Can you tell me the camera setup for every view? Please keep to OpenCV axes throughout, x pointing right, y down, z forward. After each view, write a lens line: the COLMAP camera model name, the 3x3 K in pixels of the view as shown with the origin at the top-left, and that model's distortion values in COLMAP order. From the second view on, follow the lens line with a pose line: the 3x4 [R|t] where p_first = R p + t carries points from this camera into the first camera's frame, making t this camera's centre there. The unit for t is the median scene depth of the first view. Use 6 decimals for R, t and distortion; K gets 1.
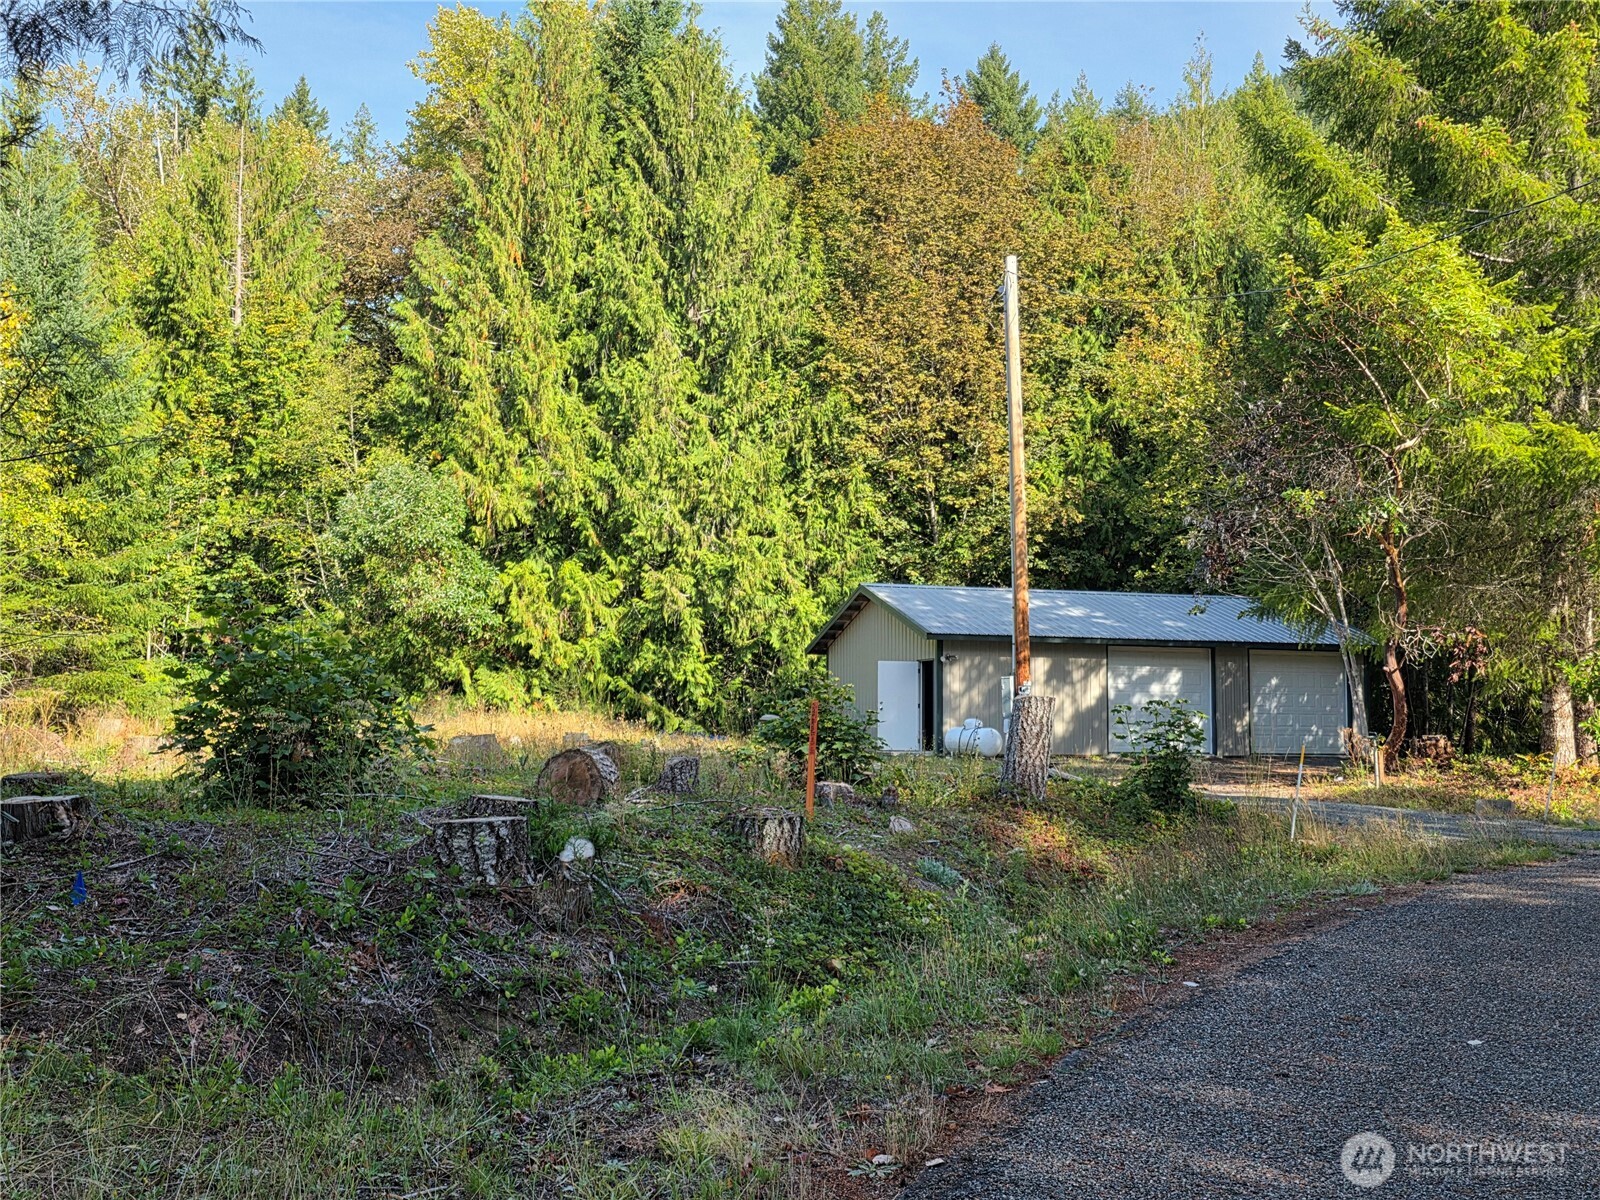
lens RADIAL K [[1678.3, 0, 800.0], [0, 1678.3, 600.0], [0, 0, 1]] dist [0.004215, 0.001443]
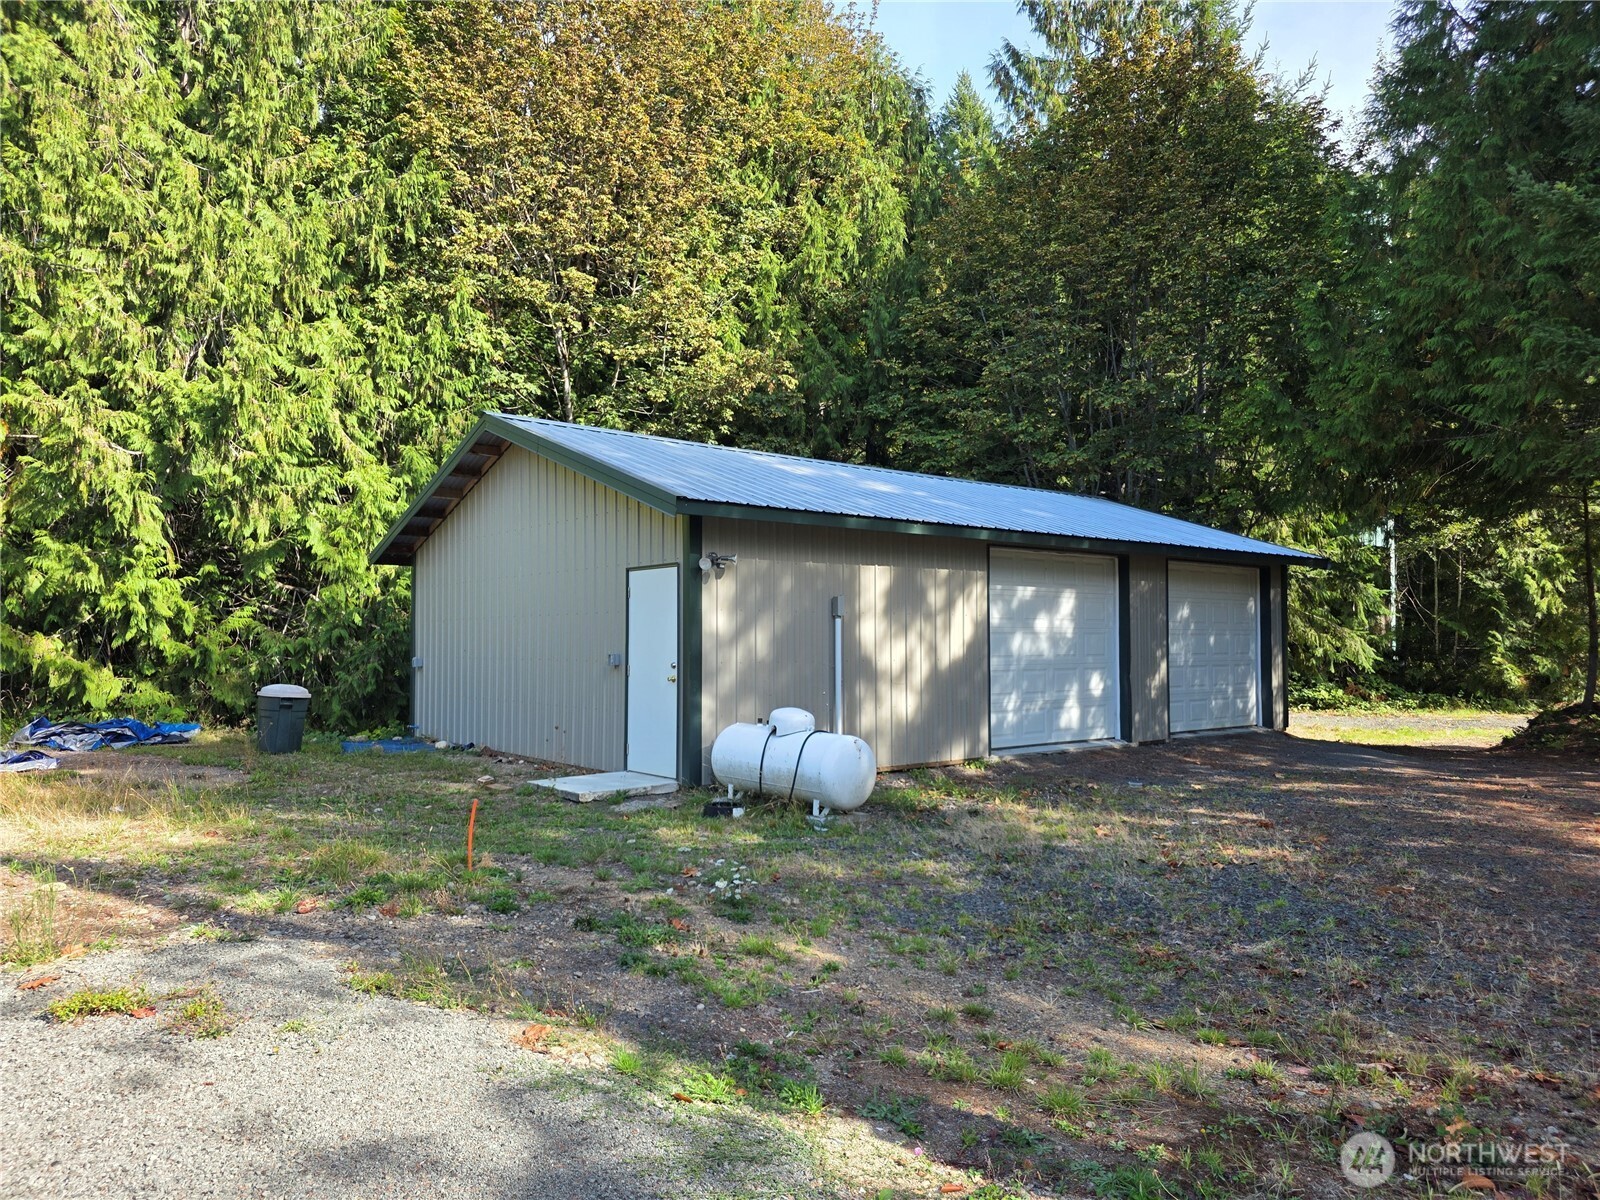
lens RADIAL K [[1085.1, 0, 798.4], [0, 1085.1, 625.2], [0, 0, 1]] dist [0.071818, -0.080620]
pose [[0.940971, -0.003442, 0.338469, 0.013131], [-0.015901, 0.998395, 0.054358, 0.029661], [-0.338112, -0.056532, 0.939406, 0.589745]]
